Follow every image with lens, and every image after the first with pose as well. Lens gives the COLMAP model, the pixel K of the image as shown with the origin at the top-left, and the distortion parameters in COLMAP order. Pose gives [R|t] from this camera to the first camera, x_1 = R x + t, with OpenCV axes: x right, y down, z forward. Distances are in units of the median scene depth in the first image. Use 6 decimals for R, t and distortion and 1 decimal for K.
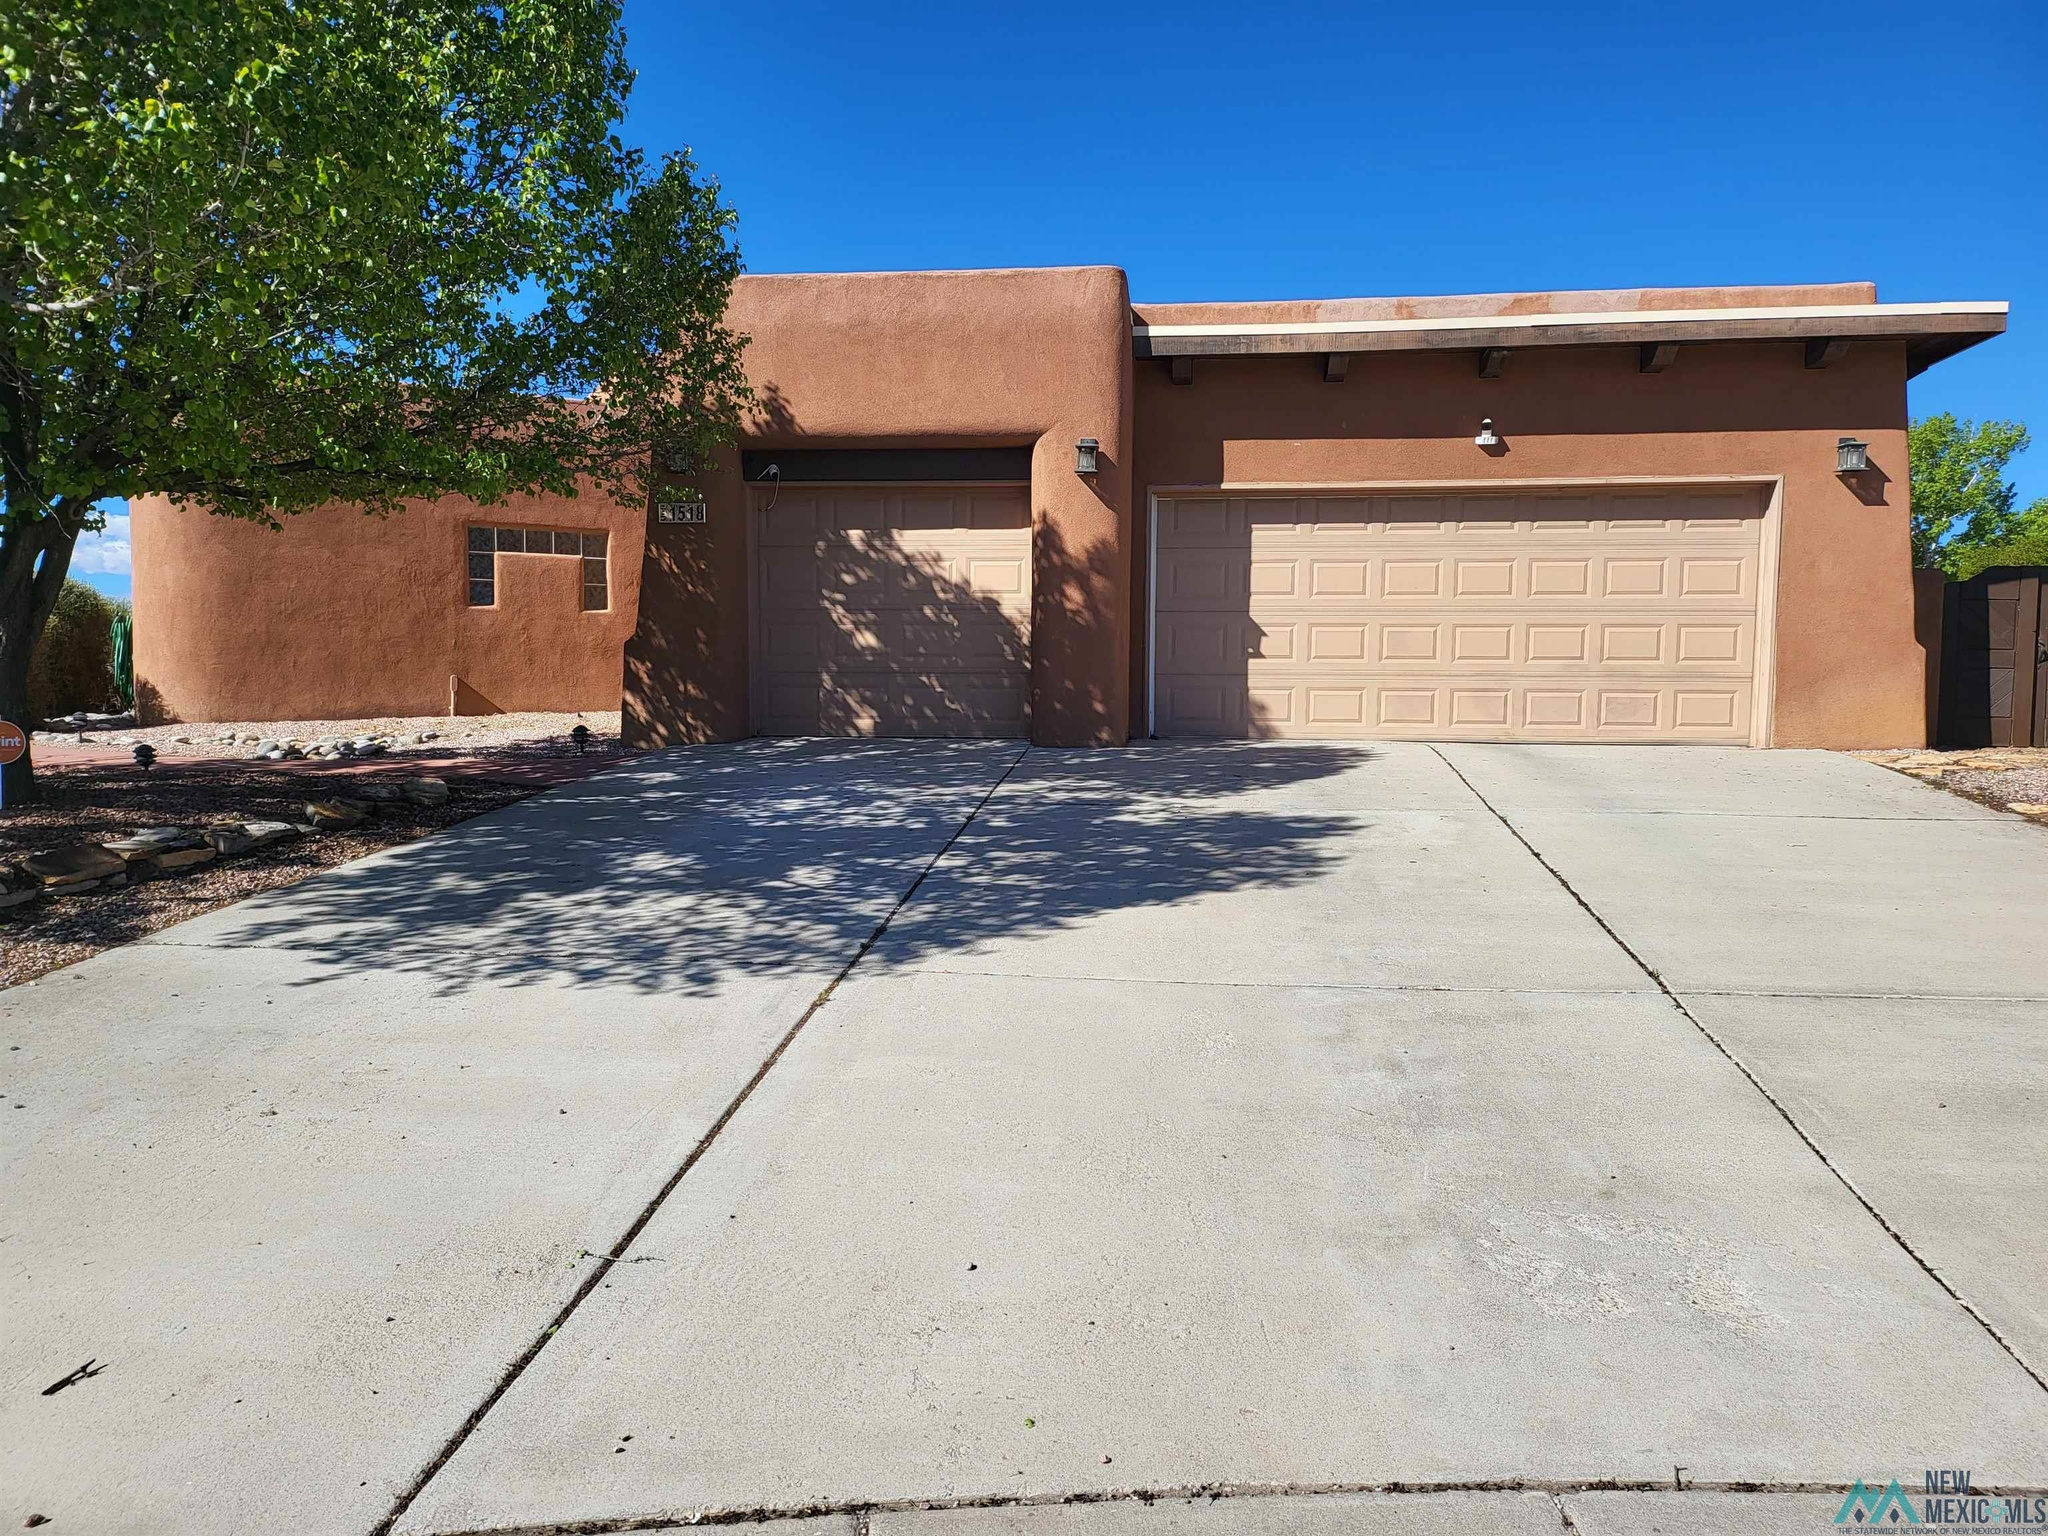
lens RADIAL K [[1453.7, 0, 1019.0], [0, 1453.7, 757.2], [0, 0, 1]] dist [0.080983, -0.095740]
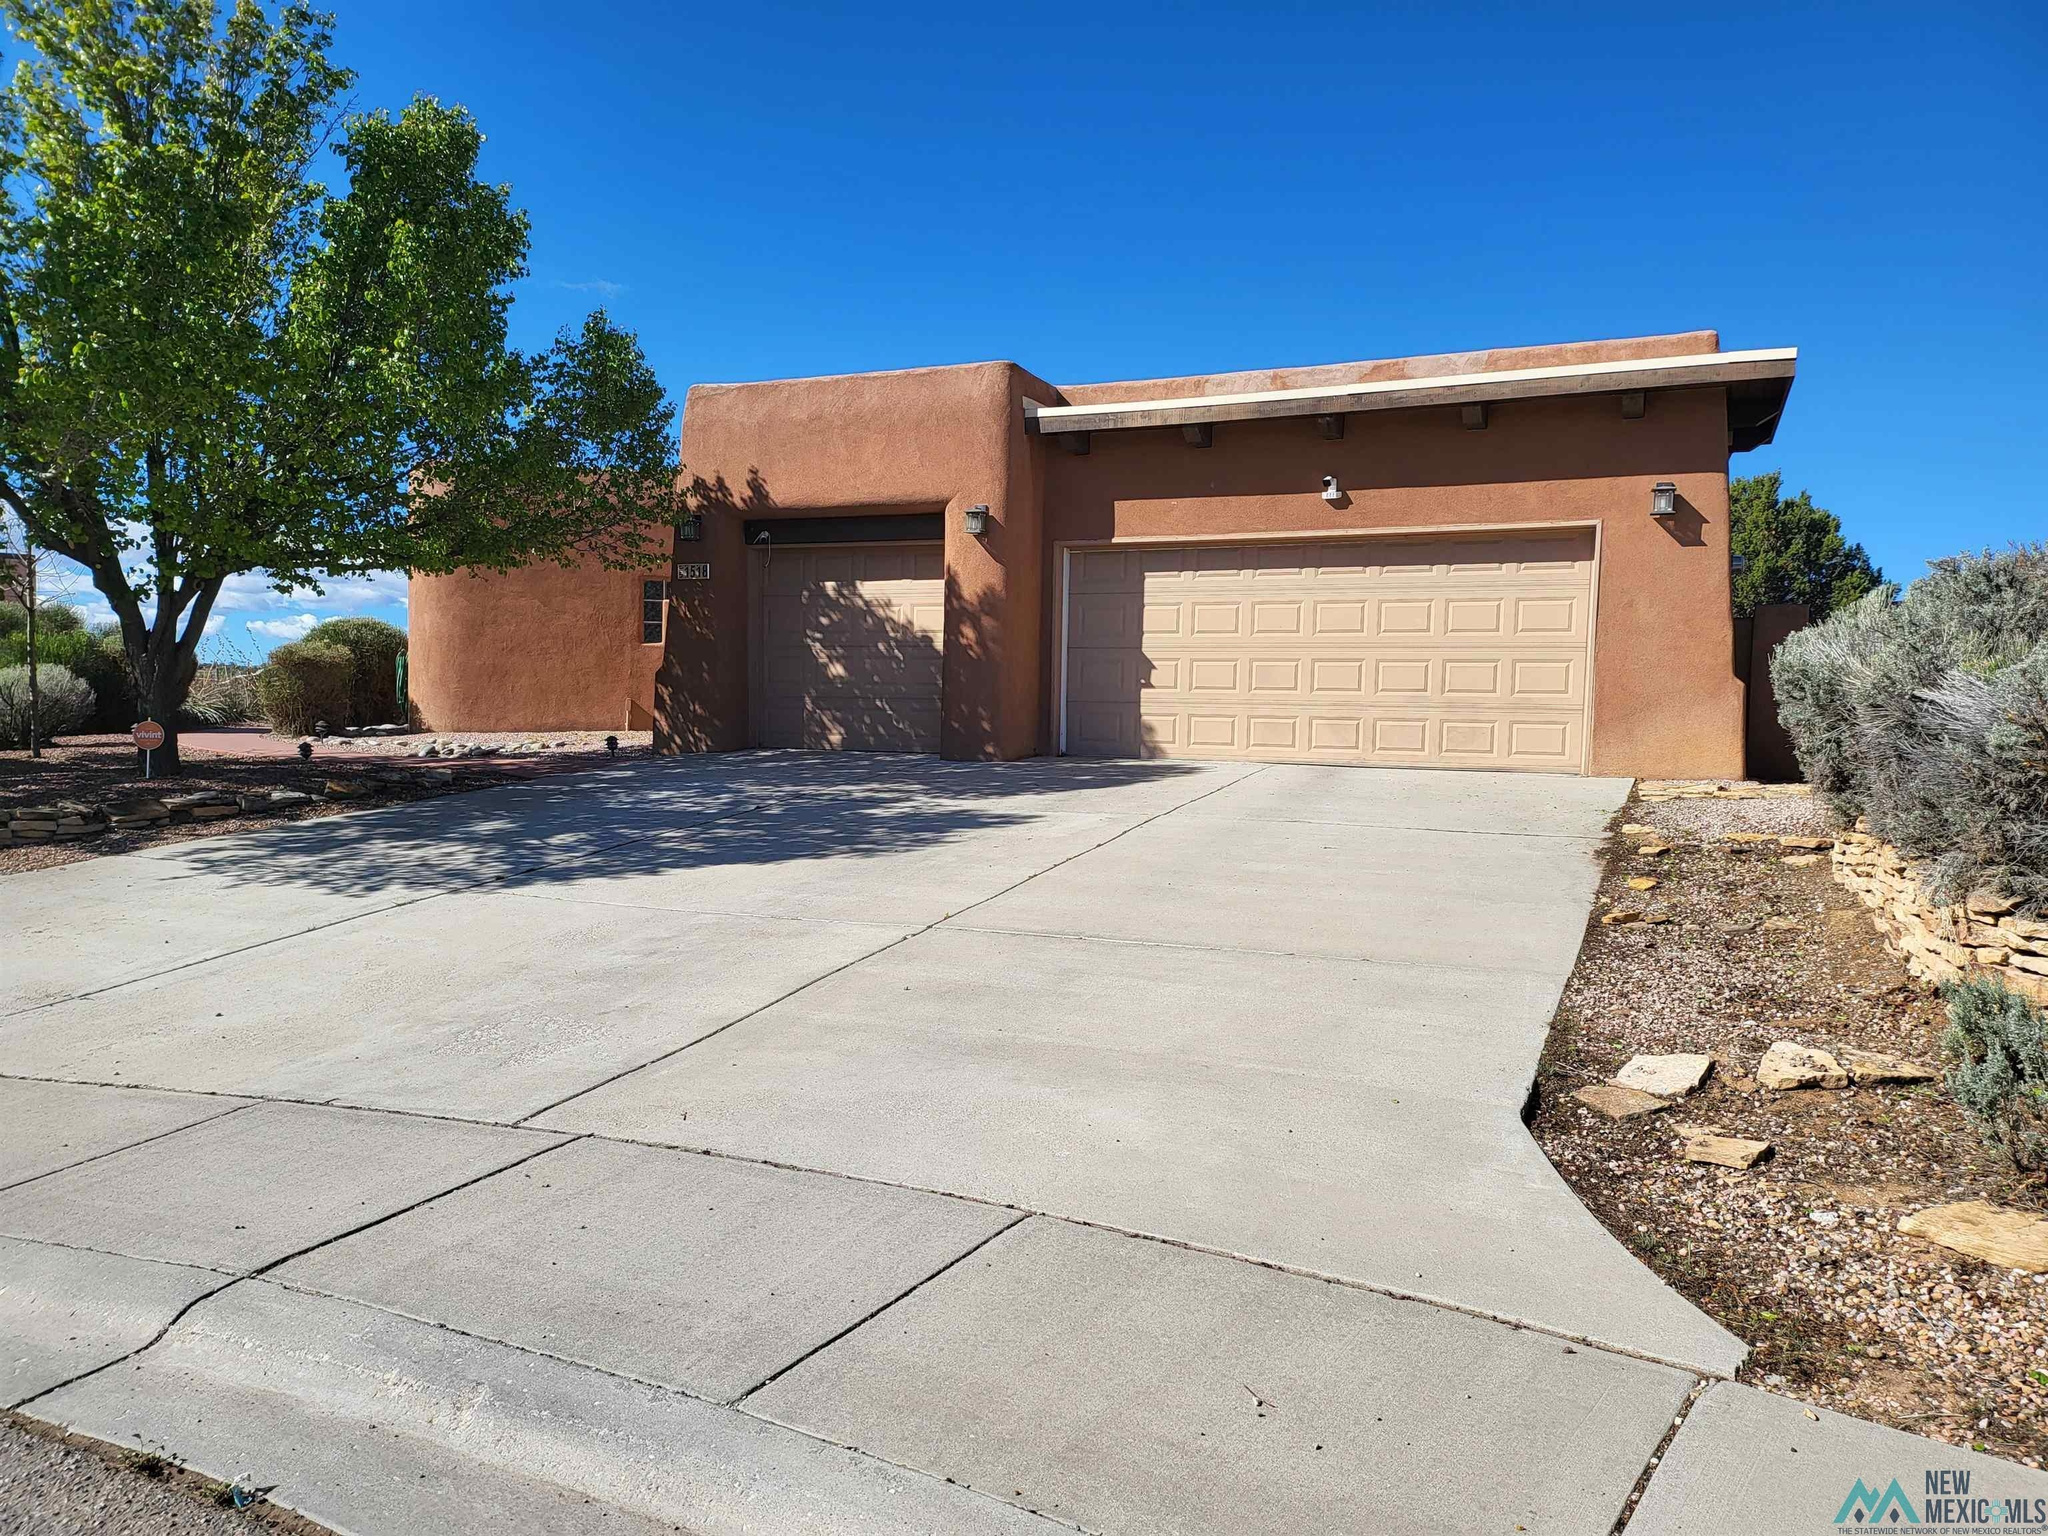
lens RADIAL K [[1453.7, 0, 1019.0], [0, 1453.7, 757.2], [0, 0, 1]] dist [0.080983, -0.095740]
pose [[0.954801, 0.021617, -0.296460, 0.417239], [-0.028494, 0.999415, -0.018897, 0.011462], [0.295878, 0.026490, 0.954858, -0.126171]]
